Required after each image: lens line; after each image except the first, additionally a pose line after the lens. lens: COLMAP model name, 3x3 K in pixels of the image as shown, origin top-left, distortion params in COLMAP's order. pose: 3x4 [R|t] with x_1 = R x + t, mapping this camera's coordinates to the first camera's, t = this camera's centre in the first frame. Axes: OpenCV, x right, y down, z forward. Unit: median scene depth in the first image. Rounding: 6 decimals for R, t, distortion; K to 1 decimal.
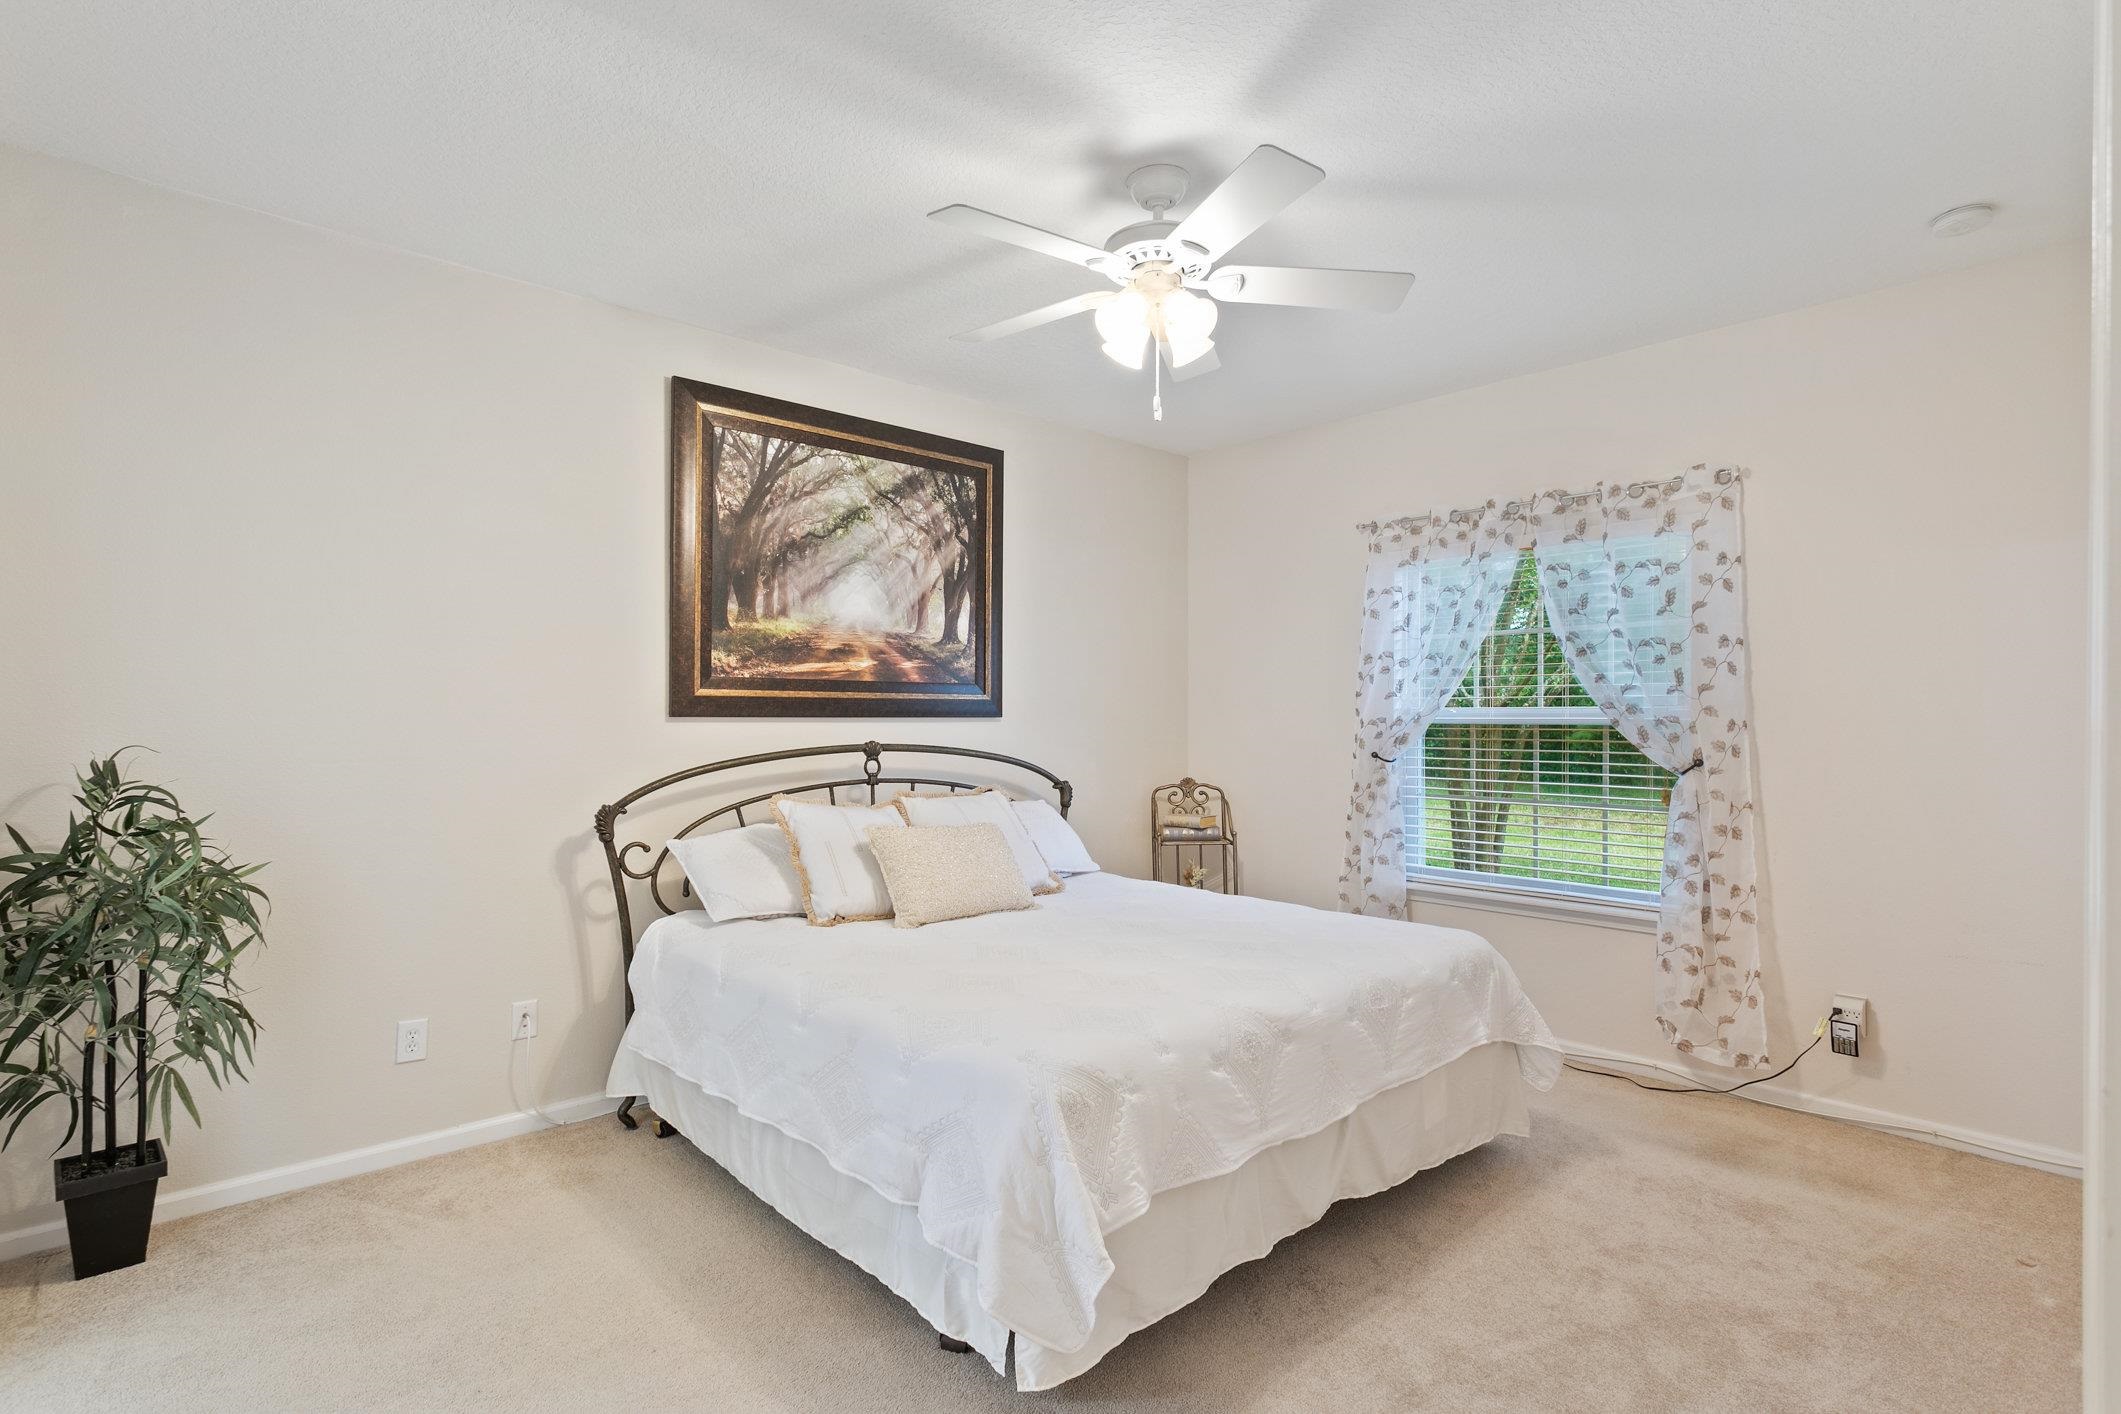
lens RADIAL K [[1029.7, 0, 1064.8], [0, 1029.7, 715.9], [0, 0, 1]] dist [-0.025426, 0.000091]
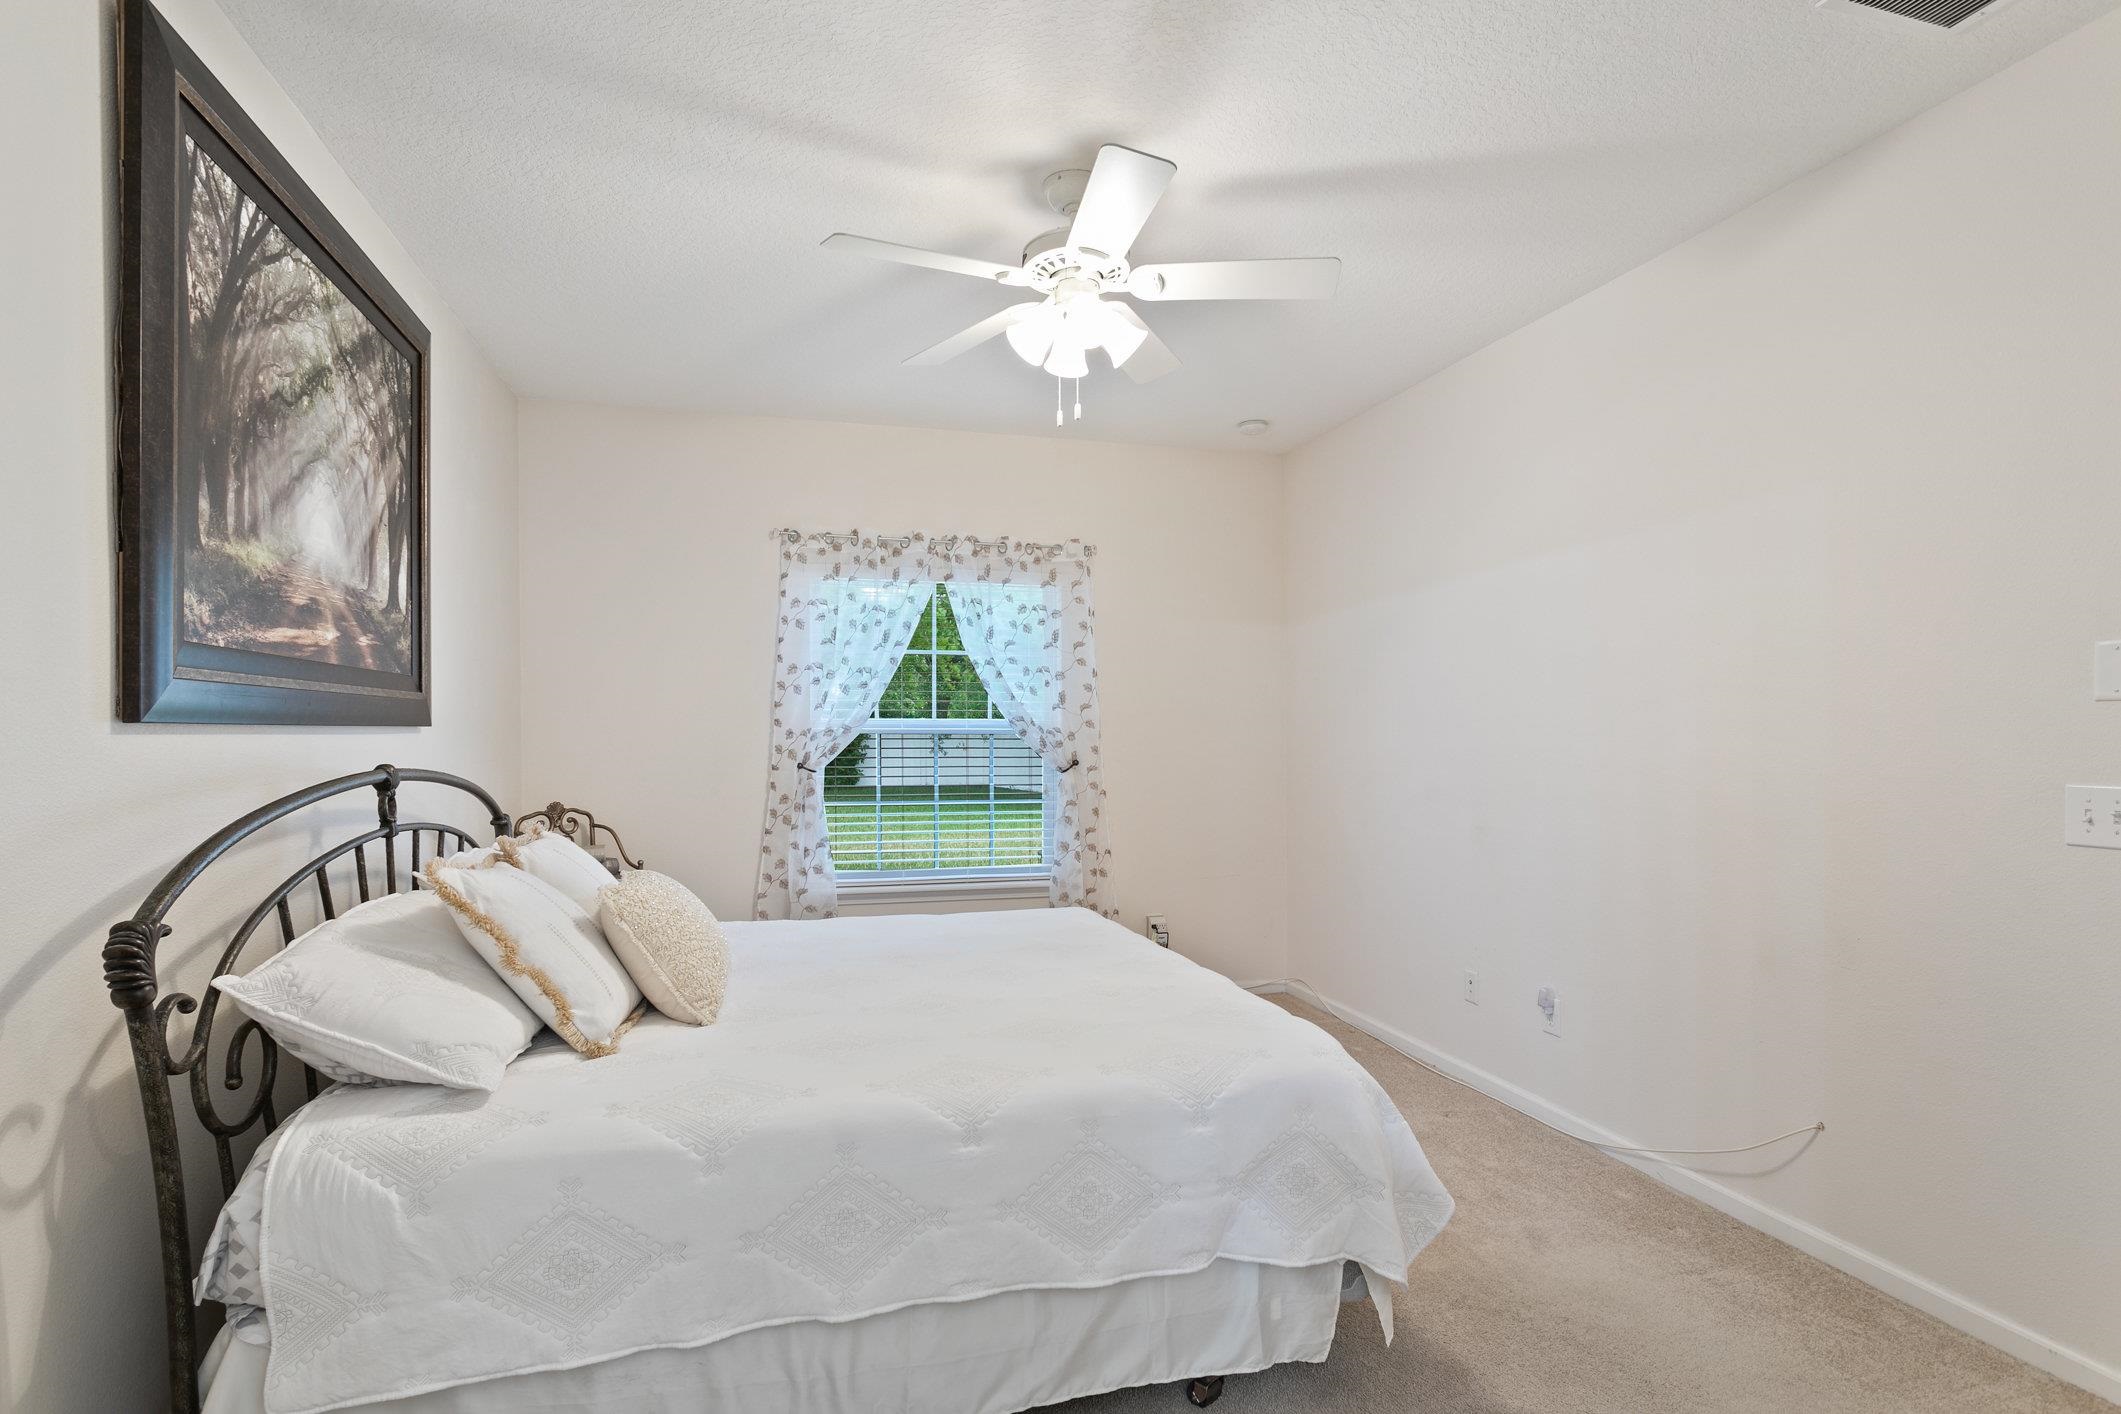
lens RADIAL K [[1028.1, 0, 1052.7], [0, 1028.1, 742.7], [0, 0, 1]] dist [-0.000072, 0.000213]
pose [[0.471173, -0.009563, 0.881989, -0.526492], [-0.002973, 0.999918, 0.012429, 0.002835], [-0.882036, -0.008479, 0.471106, 0.358457]]
